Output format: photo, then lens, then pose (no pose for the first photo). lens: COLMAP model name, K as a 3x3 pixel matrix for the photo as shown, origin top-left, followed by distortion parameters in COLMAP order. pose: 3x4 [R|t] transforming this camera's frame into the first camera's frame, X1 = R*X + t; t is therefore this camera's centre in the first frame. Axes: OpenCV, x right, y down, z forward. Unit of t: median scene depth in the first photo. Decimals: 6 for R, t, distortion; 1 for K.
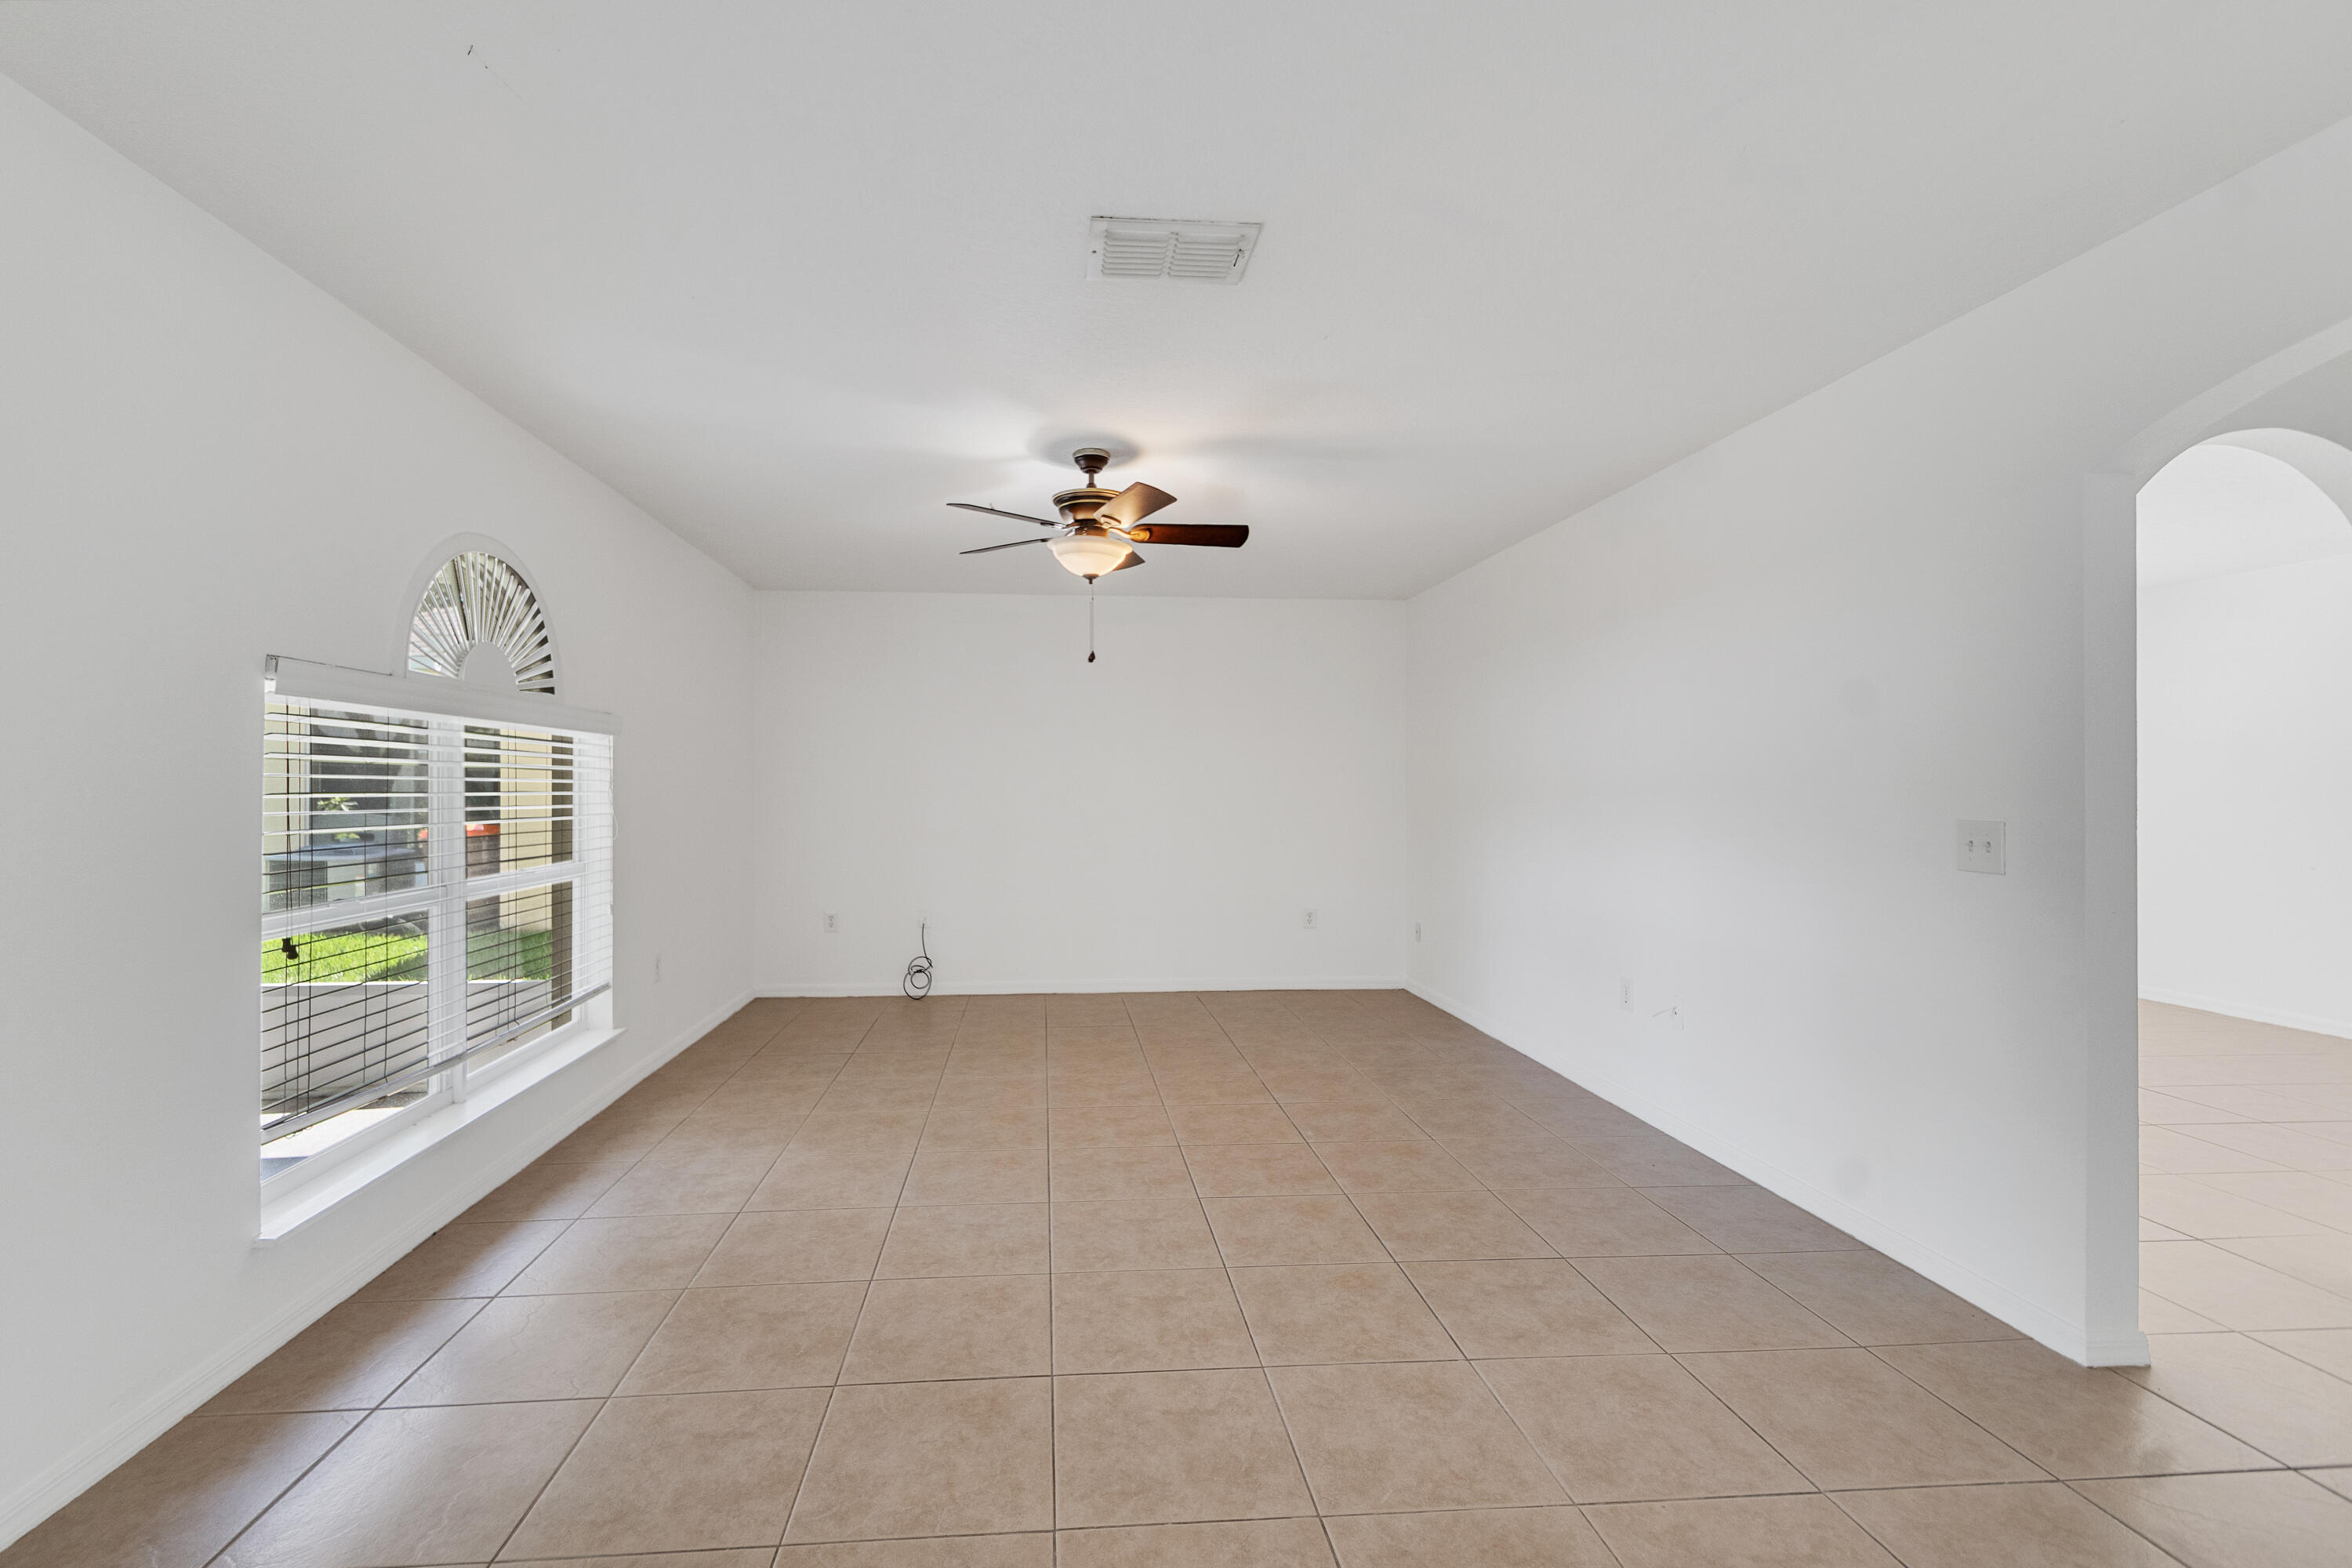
lens RADIAL K [[1036.0, 0, 1157.8], [0, 1036.0, 812.8], [0, 0, 1]] dist [0.001293, 0.000119]
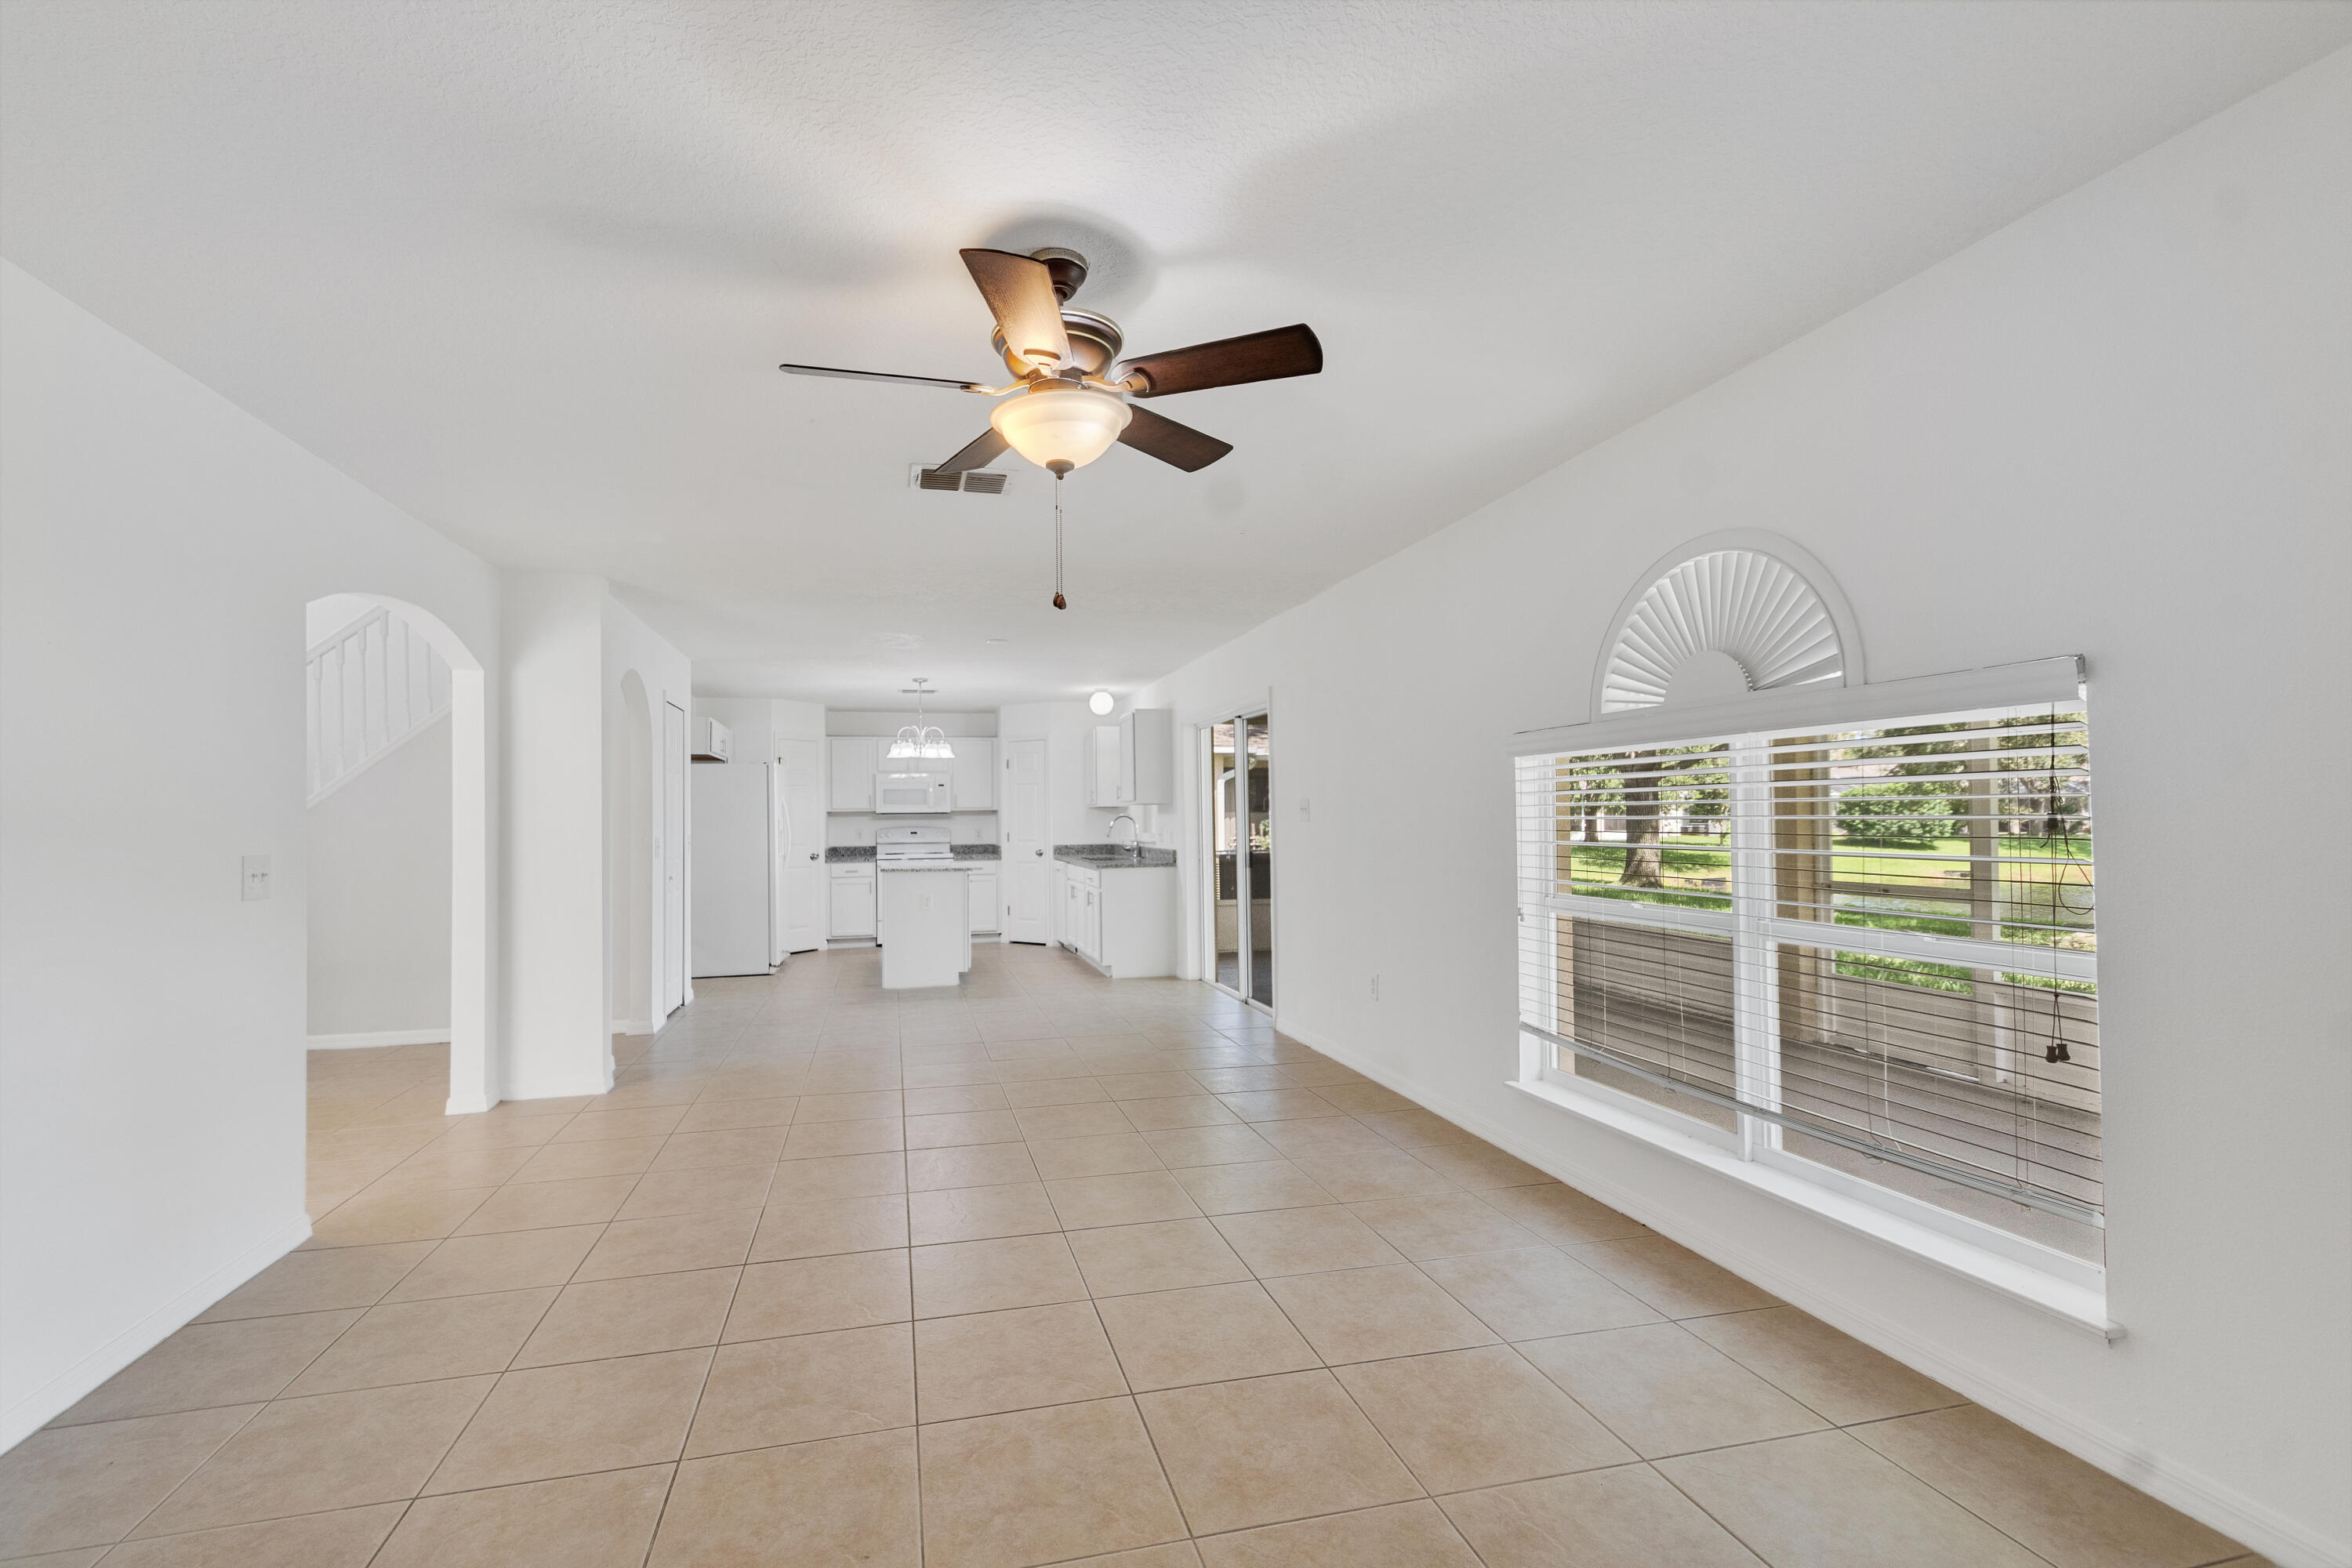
lens RADIAL K [[1143.1, 0, 1176.0], [0, 1143.1, 784.0], [0, 0, 1]] dist [-0.000554, 0.000112]
pose [[-0.990002, 0.006711, -0.140894, -0.041131], [0.007648, 0.999952, -0.006111, -0.045407], [0.140846, -0.007127, -0.990006, 1.872433]]
